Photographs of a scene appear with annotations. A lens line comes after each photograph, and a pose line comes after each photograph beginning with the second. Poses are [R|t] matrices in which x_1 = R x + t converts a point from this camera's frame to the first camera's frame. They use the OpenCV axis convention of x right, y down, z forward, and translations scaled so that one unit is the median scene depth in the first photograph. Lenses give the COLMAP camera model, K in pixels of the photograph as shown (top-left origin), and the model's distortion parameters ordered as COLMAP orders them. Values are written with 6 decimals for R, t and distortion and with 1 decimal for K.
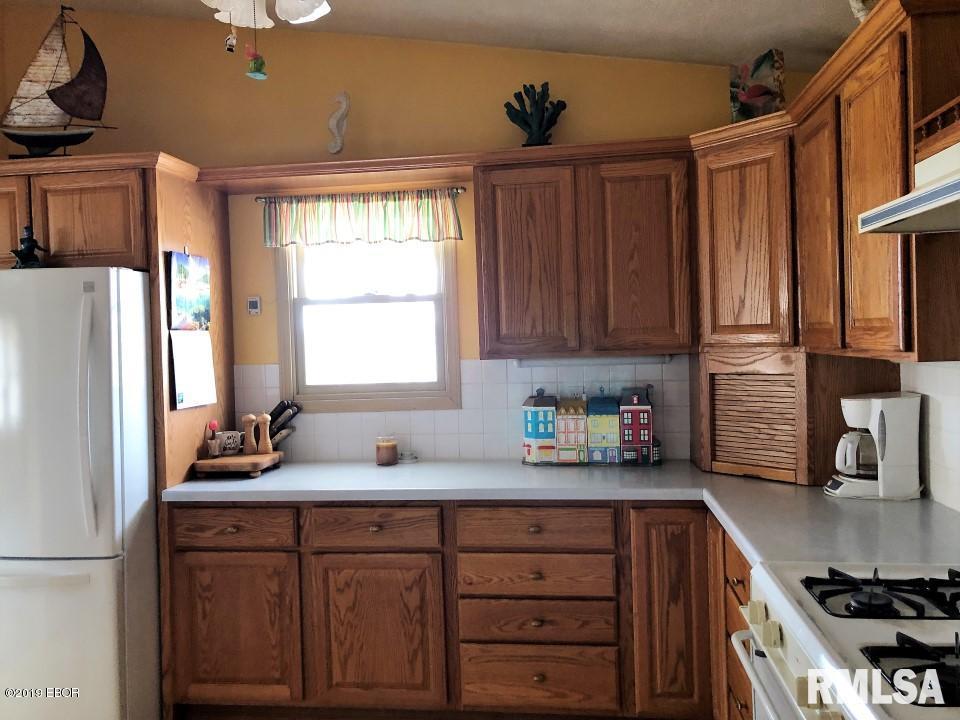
lens RADIAL K [[788.7, 0, 486.2], [0, 788.7, 354.1], [0, 0, 1]] dist [0.046333, -0.045468]
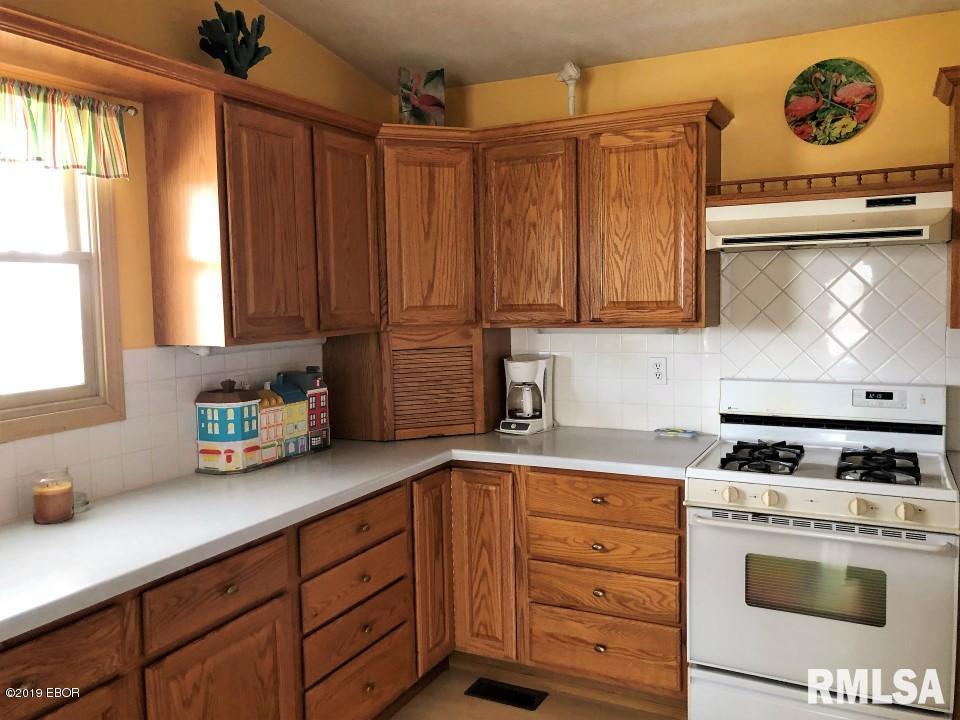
lens RADIAL K [[788.7, 0, 488.0], [0, 788.7, 363.8], [0, 0, 1]] dist [0.046333, -0.045468]
pose [[0.318814, -0.062744, 0.945738, -0.650984], [0.027910, 0.997995, 0.056802, -0.013849], [-0.947406, 0.008286, 0.319926, 0.496780]]
